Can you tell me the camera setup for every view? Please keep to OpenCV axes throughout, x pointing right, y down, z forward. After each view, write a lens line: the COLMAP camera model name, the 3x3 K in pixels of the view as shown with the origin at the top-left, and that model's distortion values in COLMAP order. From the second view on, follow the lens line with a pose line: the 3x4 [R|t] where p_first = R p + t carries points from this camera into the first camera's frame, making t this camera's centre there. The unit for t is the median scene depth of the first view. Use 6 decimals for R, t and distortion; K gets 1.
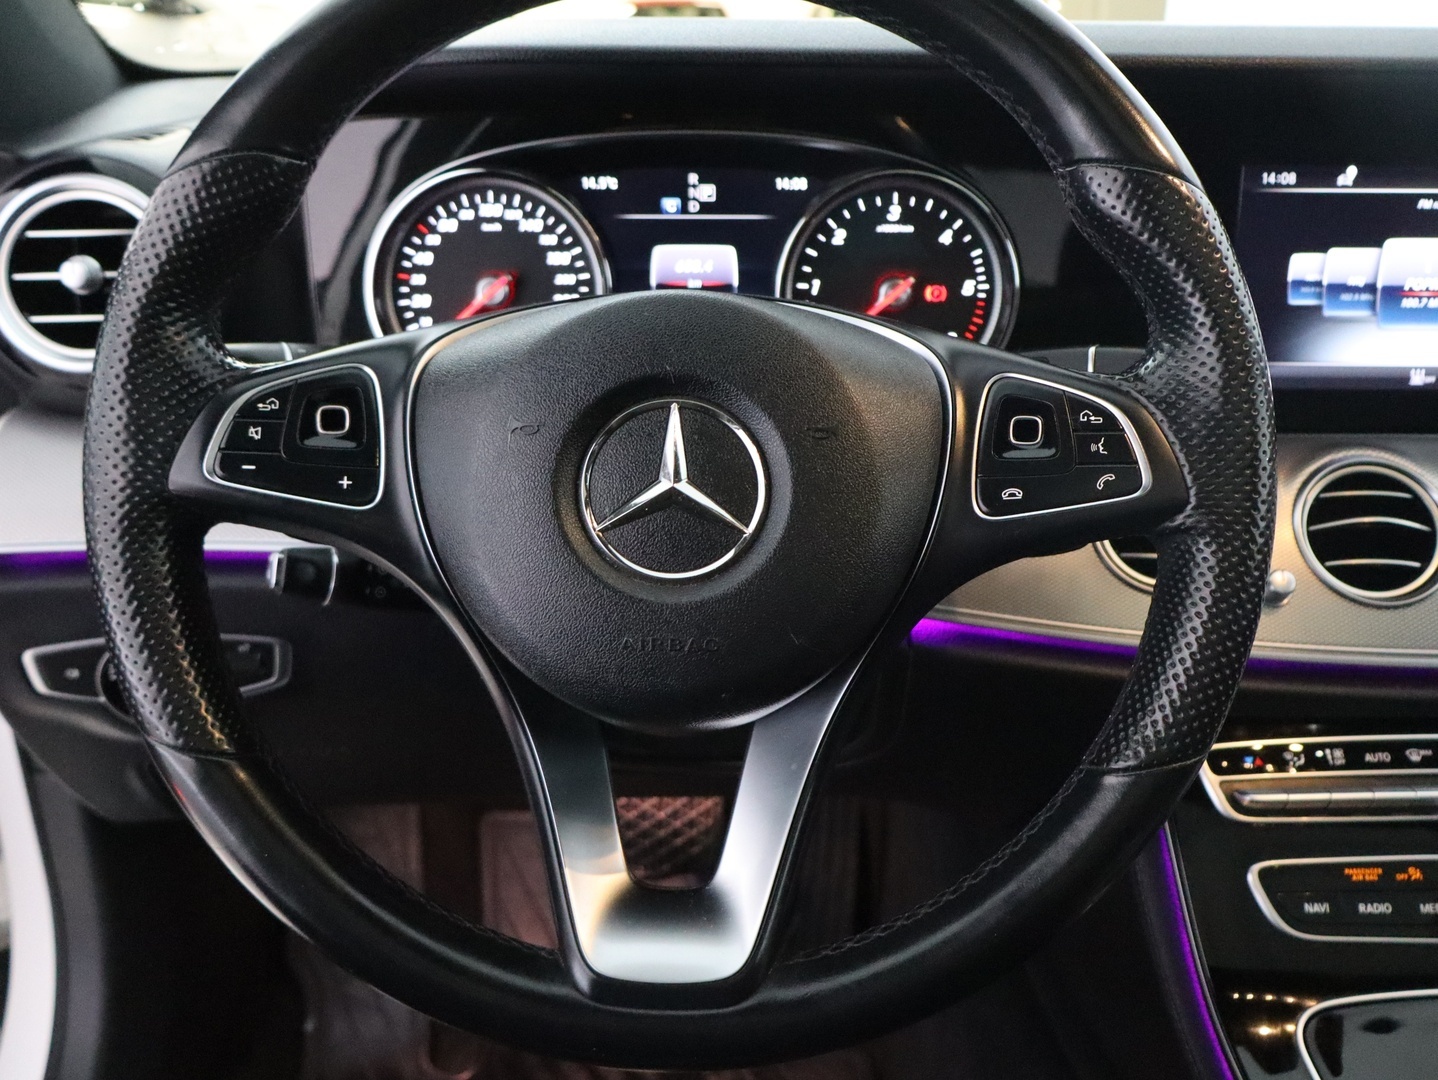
lens RADIAL K [[1152.3, 0, 727.7], [0, 1152.3, 539.5], [0, 0, 1]] dist [-0.007102, 0.001461]
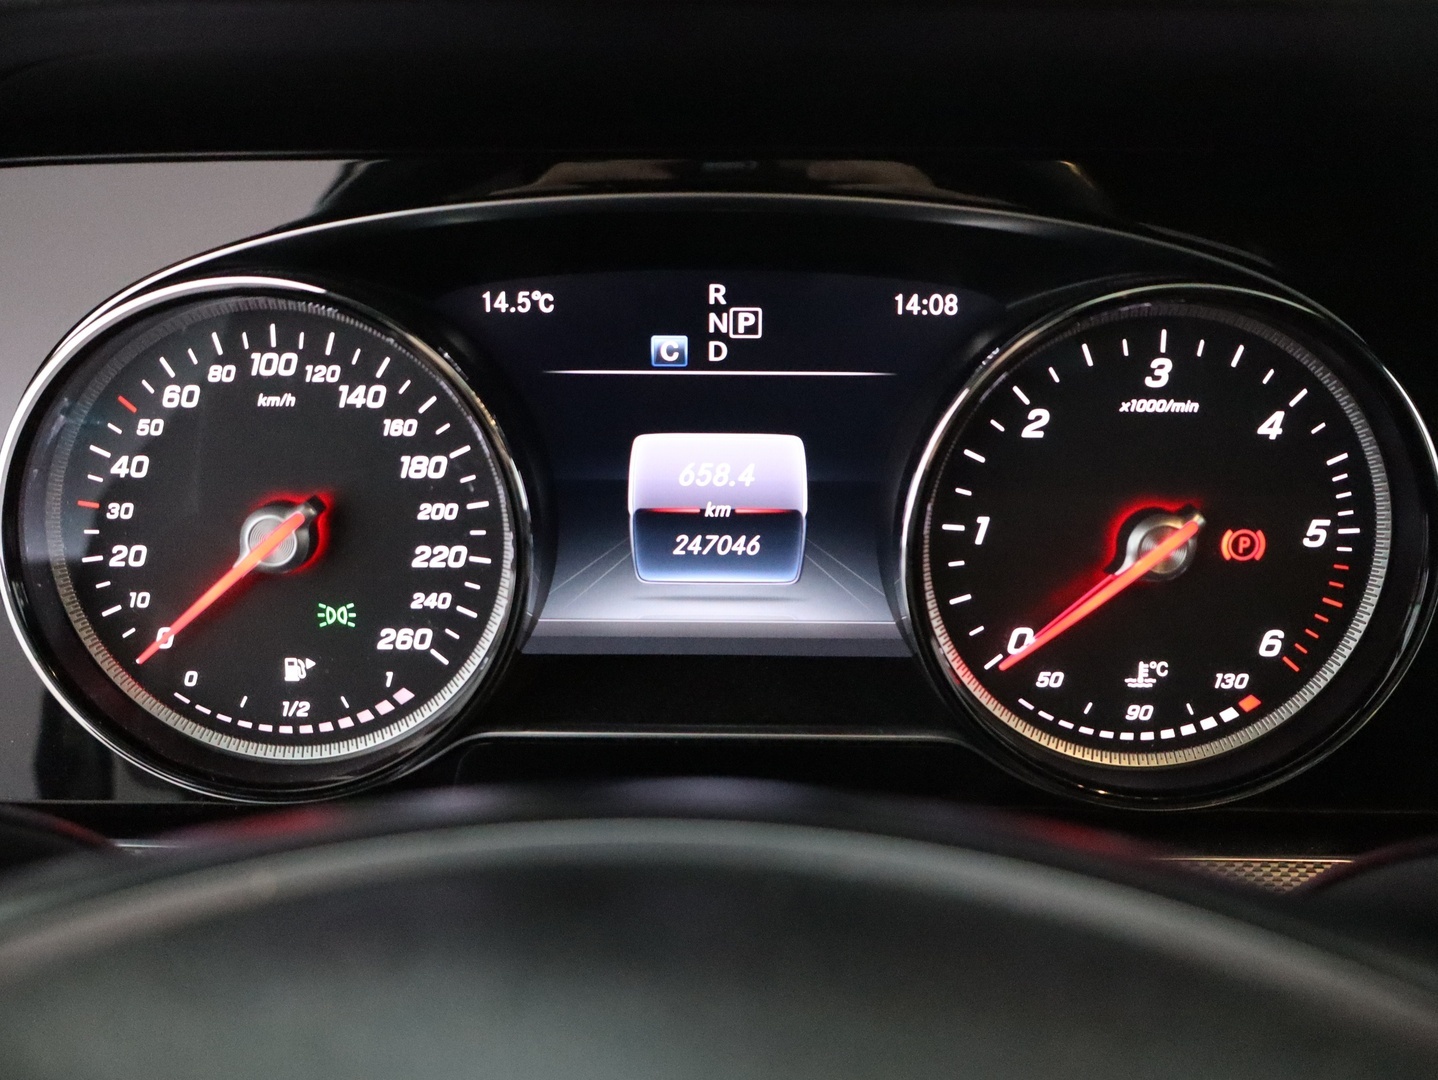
lens RADIAL K [[1152.3, 0, 717.8], [0, 1152.3, 540.5], [0, 0, 1]] dist [-0.007102, 0.001461]
pose [[0.999802, 0.006964, -0.018667, -0.020347], [-0.007593, 0.999399, -0.033823, -0.200367], [0.018420, 0.033958, 0.999254, 0.544295]]
